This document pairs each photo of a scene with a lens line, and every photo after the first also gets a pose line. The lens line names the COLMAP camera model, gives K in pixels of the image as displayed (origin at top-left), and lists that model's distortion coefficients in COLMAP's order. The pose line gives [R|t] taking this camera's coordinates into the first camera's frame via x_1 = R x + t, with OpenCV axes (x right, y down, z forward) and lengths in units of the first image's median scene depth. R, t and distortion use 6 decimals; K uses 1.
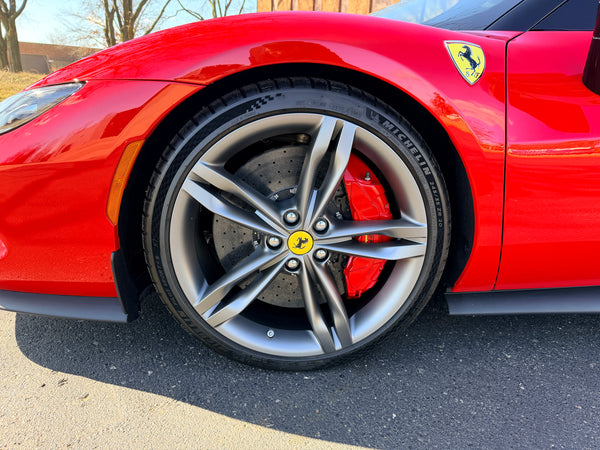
lens RADIAL K [[438.0, 0, 300.0], [0, 438.0, 225.0], [0, 0, 1]] dist [-0.004543, -0.003439]
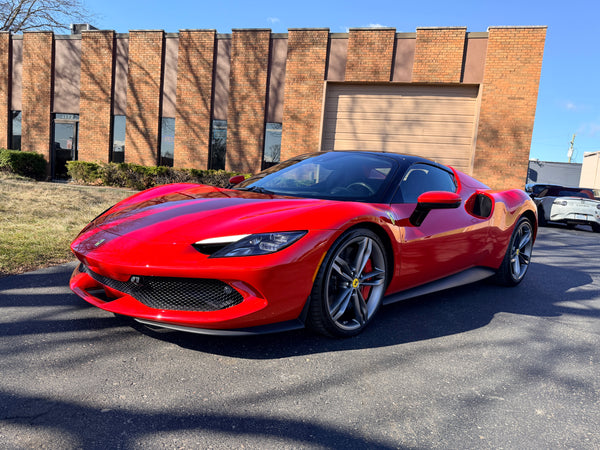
lens RADIAL K [[467.1, 0, 300.7], [0, 467.1, 235.3], [0, 0, 1]] dist [0.002562, 0.000793]
pose [[0.757567, -0.031697, 0.651987, -2.060030], [0.123909, 0.987643, -0.095959, -0.014196], [-0.640889, 0.153483, 0.752134, -0.959162]]
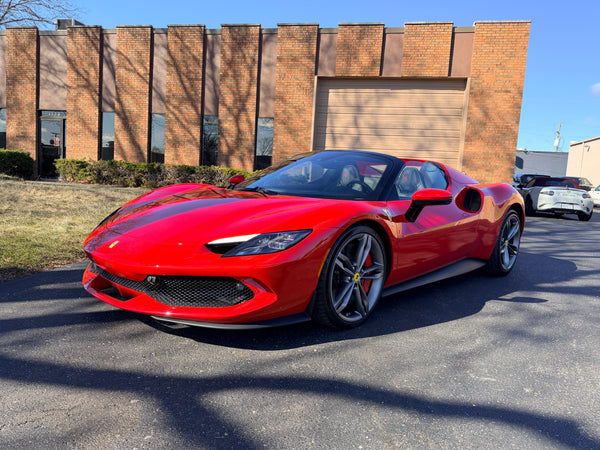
lens RADIAL K [[473.2, 0, 312.1], [0, 473.2, 224.9], [0, 0, 1]] dist [0.000328, 0.001409]
pose [[0.728434, -0.041129, 0.683881, -2.254361], [0.147745, 0.984140, -0.098184, -0.032789], [-0.668996, 0.172560, 0.722957, -1.070473]]
